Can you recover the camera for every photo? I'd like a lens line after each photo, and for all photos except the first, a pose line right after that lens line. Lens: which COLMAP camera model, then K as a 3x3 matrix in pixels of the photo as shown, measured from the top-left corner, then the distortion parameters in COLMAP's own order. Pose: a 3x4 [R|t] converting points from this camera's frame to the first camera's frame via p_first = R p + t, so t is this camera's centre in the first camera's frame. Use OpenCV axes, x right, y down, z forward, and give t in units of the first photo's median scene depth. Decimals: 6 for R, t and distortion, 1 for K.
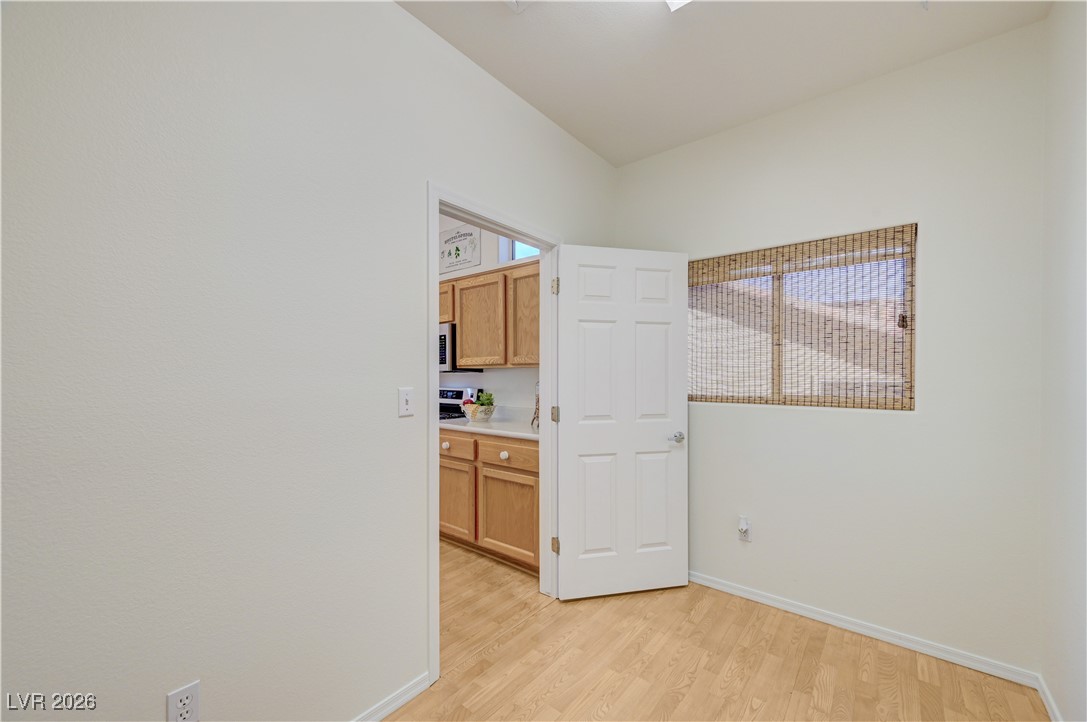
lens RADIAL K [[433.0, 0, 541.7], [0, 433.0, 366.7], [0, 0, 1]] dist [0.001616, 0.000148]
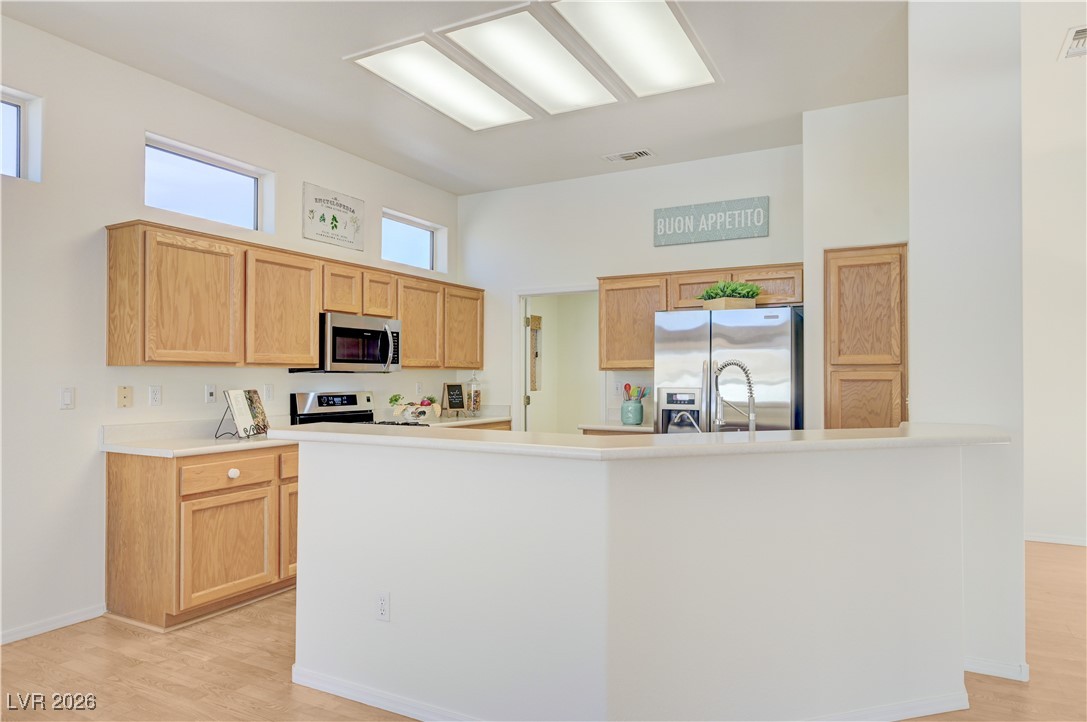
lens RADIAL K [[647.6, 0, 545.4], [0, 647.6, 377.9], [0, 0, 1]] dist [-0.037125, 0.000934]
pose [[-0.193465, 0.000987, 0.981107, -1.473247], [-0.013093, 0.999908, -0.003588, 0.022075], [-0.981020, -0.013540, -0.193434, 0.865034]]
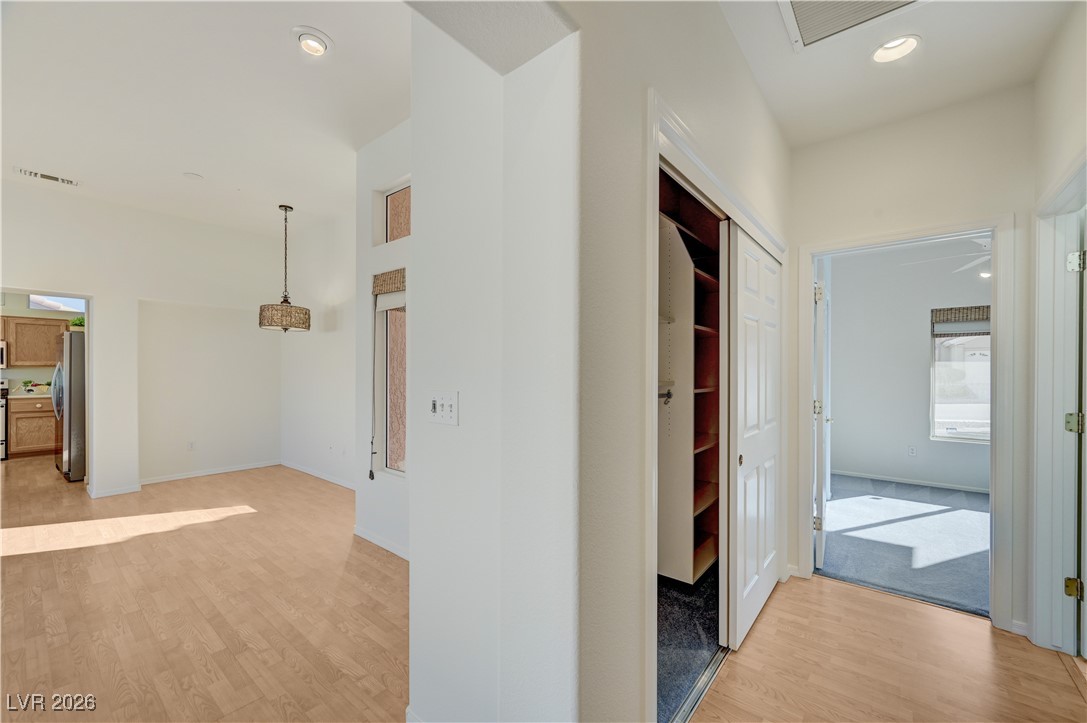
lens RADIAL K [[433.0, 0, 539.9], [0, 433.0, 367.7], [0, 0, 1]] dist [0.001616, 0.000148]
pose [[0.006118, 0.011528, 0.999915, -1.778149], [-0.012199, 0.999860, -0.011452, 0.000725], [-0.999907, -0.012128, 0.006258, -1.075266]]
